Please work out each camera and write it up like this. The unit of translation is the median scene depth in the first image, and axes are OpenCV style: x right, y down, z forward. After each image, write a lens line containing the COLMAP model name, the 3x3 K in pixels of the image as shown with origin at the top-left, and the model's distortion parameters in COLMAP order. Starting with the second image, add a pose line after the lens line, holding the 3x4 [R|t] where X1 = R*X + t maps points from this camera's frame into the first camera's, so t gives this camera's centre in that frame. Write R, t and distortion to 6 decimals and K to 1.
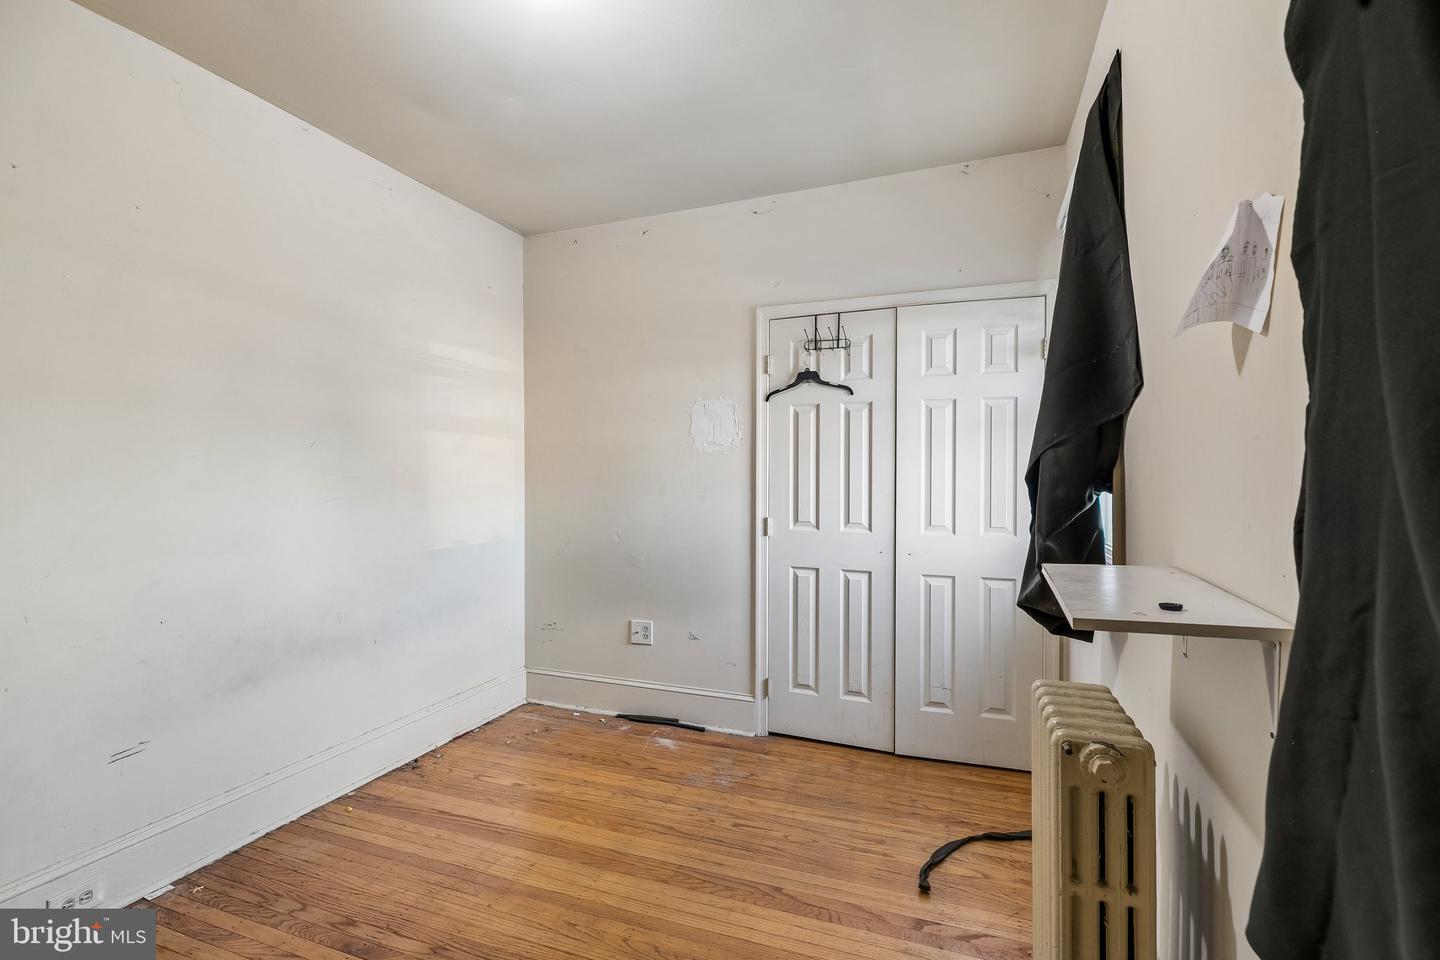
lens RADIAL K [[652.5, 0, 718.5], [0, 652.5, 486.0], [0, 0, 1]] dist [0.005480, -0.000321]
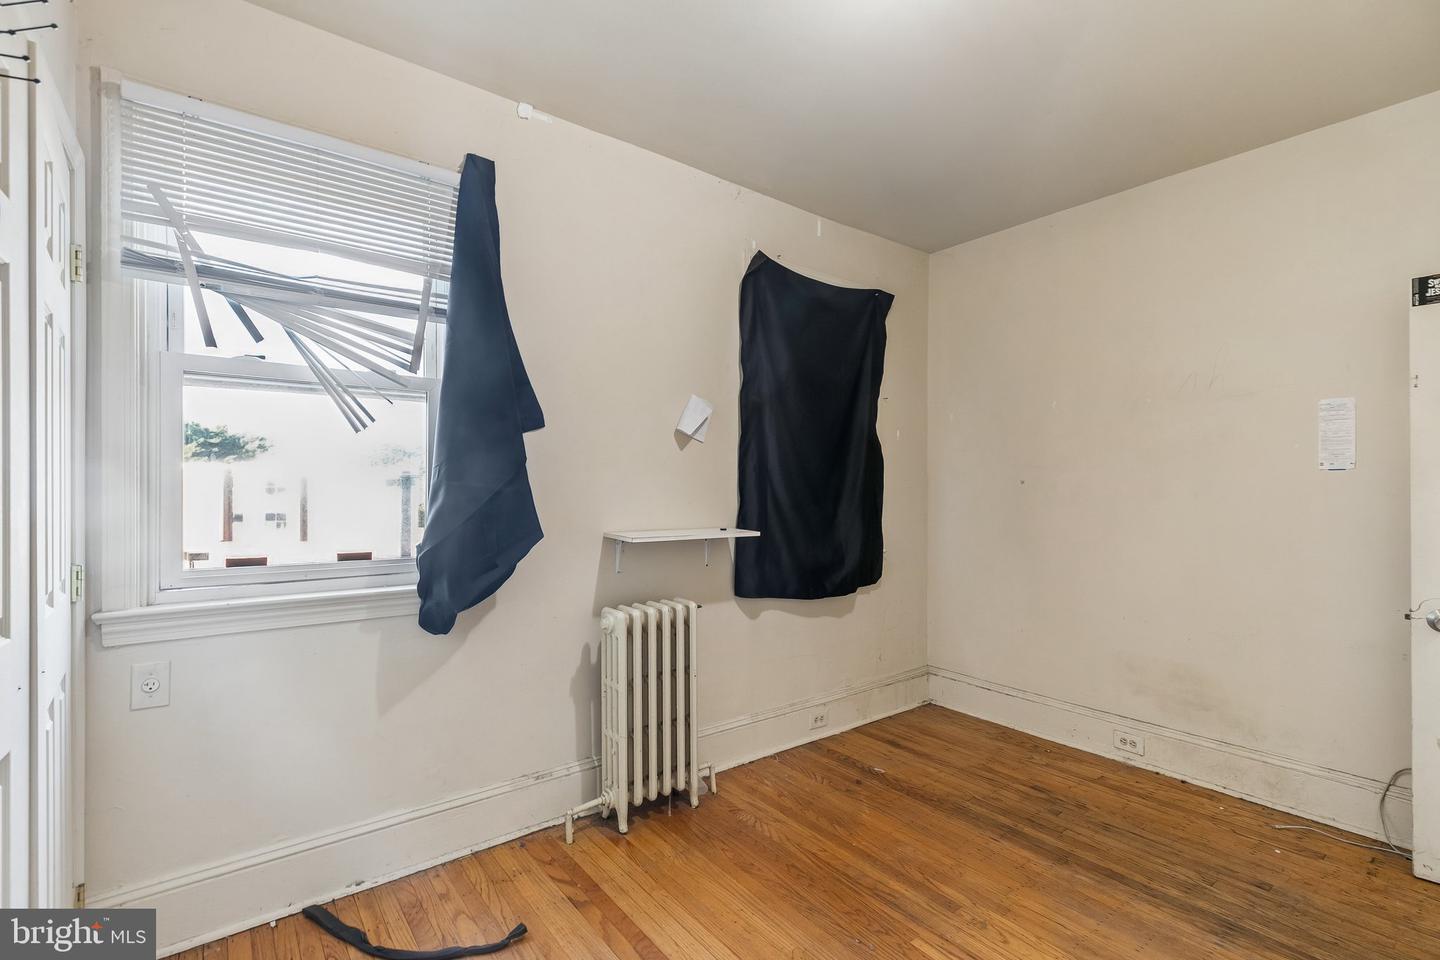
lens RADIAL K [[652.5, 0, 718.5], [0, 652.5, 486.0], [0, 0, 1]] dist [0.005480, -0.000321]
pose [[-0.861205, -0.005305, 0.508231, -0.261212], [-0.000992, 0.999961, 0.008757, -0.015609], [-0.508257, 0.007037, -0.861176, 1.105559]]
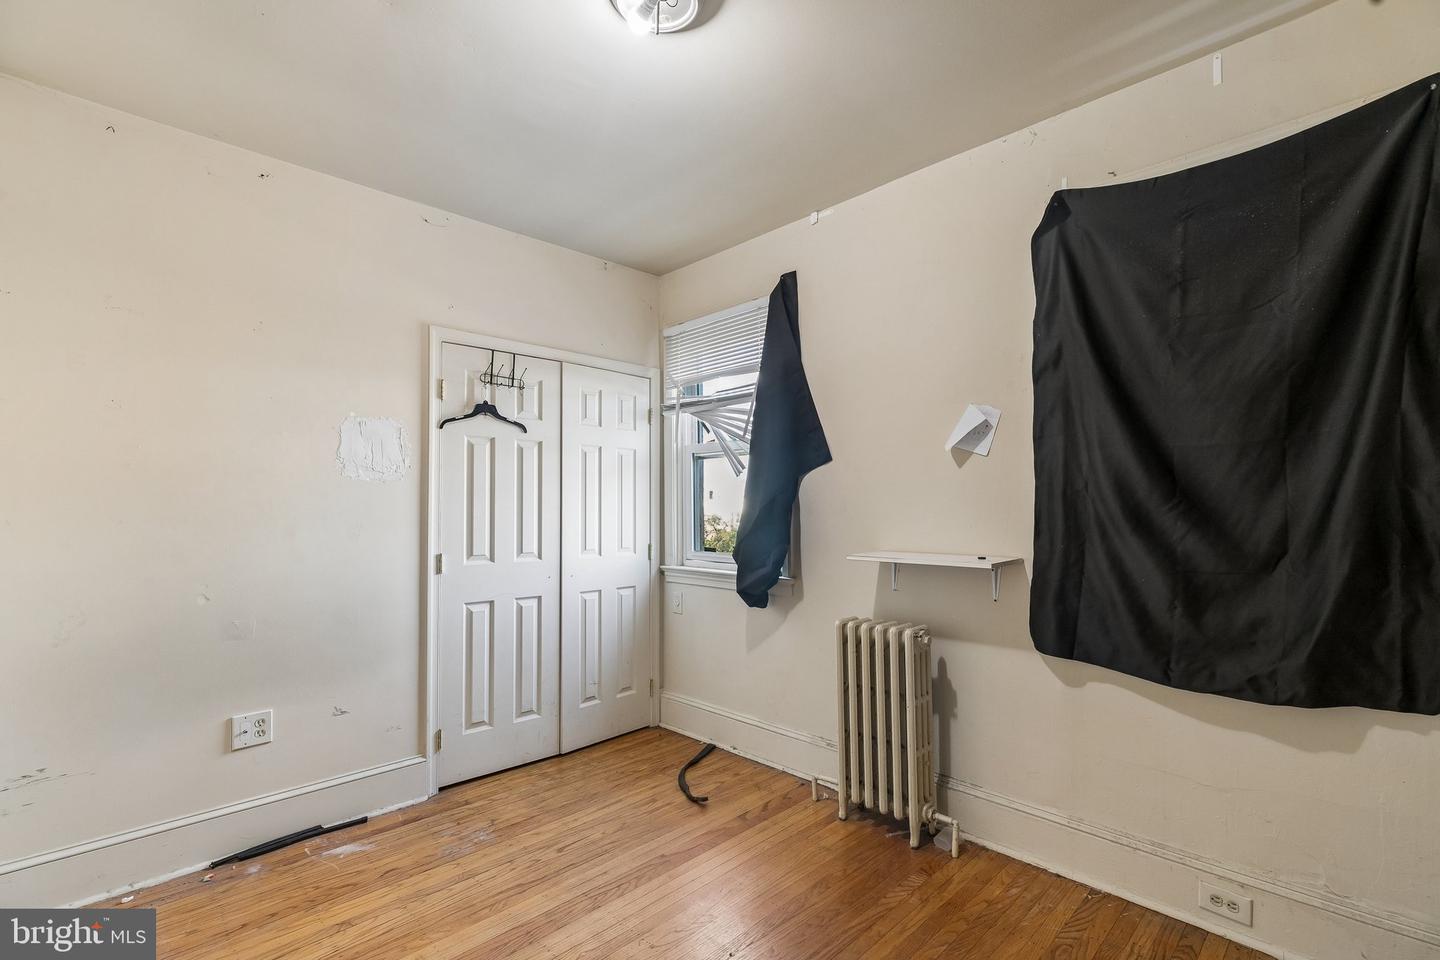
lens RADIAL K [[658.2, 0, 727.0], [0, 658.2, 498.5], [0, 0, 1]] dist [0.004000, -0.000034]
pose [[0.403322, 0.010998, 0.914992, -0.644505], [0.014155, 0.999733, -0.018256, -0.007619], [-0.914949, 0.020315, 0.403059, 0.262460]]
